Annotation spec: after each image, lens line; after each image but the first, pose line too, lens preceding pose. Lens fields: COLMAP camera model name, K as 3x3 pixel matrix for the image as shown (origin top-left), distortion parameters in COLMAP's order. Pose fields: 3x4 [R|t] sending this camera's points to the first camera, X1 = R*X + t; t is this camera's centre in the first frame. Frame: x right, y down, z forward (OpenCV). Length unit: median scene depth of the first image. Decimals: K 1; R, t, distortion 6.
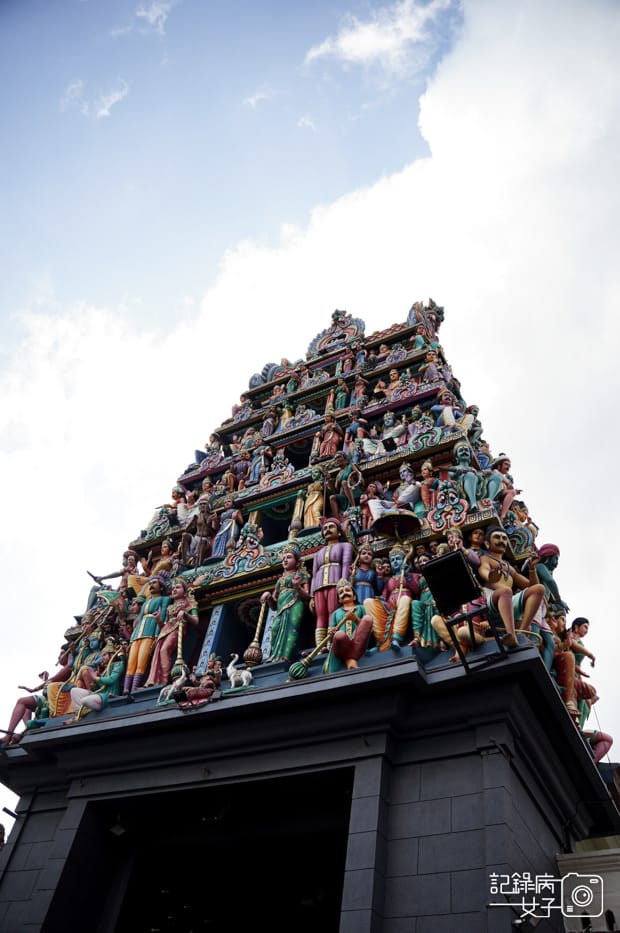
lens RADIAL K [[747.7, 0, 310.0], [0, 747.7, 466.5], [0, 0, 1]] dist [-0.208913, 0.123085]
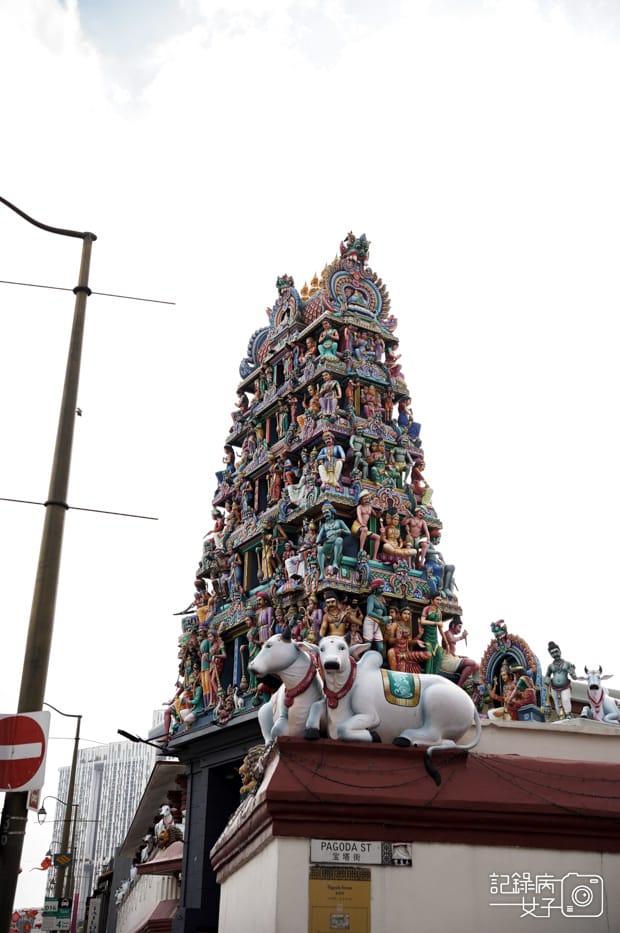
lens RADIAL K [[1156.3, 0, 310.0], [0, 1156.3, 466.5], [0, 0, 1]] dist [0.015631, 0.446303]
pose [[0.857829, -0.306001, -0.412909, 1.255213], [0.455269, 0.825222, 0.334273, -0.958695], [0.238453, -0.474733, 0.847212, -1.019504]]
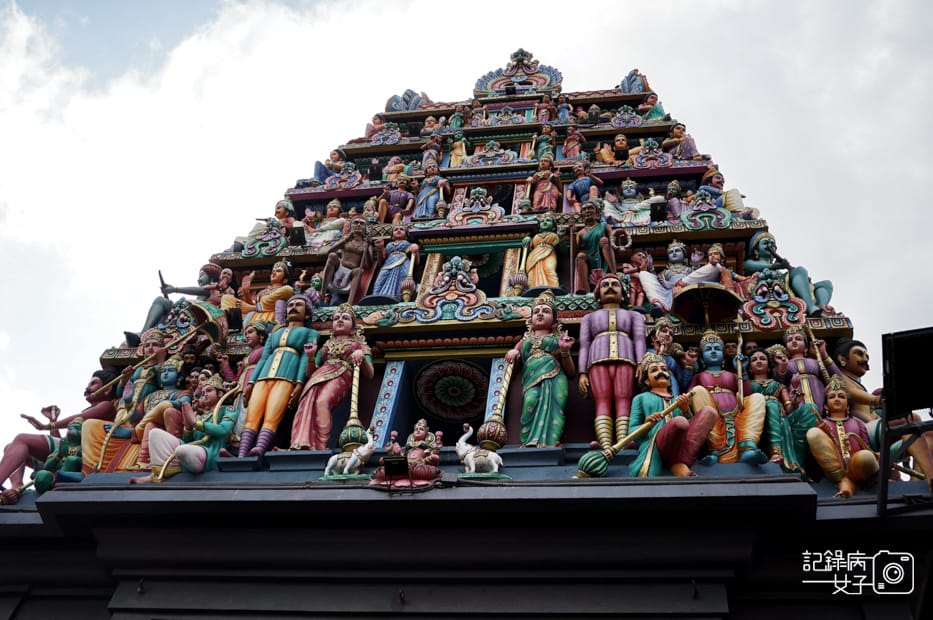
lens RADIAL K [[953.8, 0, 466.5], [0, 953.8, 310.0], [0, 0, 1]] dist [-0.136266, 0.206438]
pose [[0.937484, 0.270480, 0.219008, -0.270131], [-0.266693, 0.962622, -0.047261, 0.172864], [-0.223605, -0.014101, 0.974578, 0.176847]]
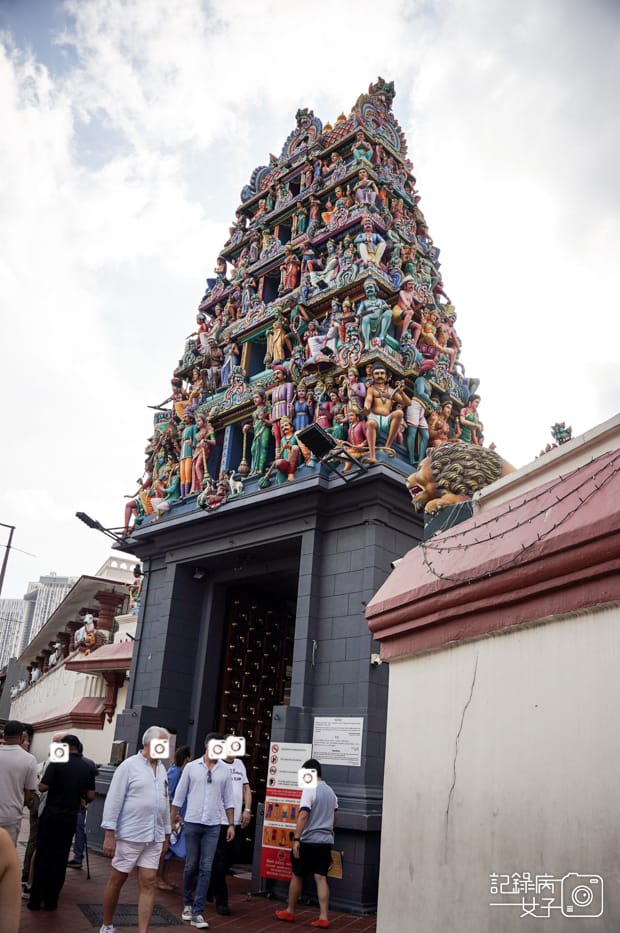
lens RADIAL K [[747.7, 0, 310.0], [0, 747.7, 466.5], [0, 0, 1]] dist [-0.208913, 0.123085]
pose [[0.962239, -0.160446, -0.219894, 0.367407], [0.242372, 0.872711, 0.423830, -0.352249], [0.123902, -0.461122, 0.878644, -0.356080]]
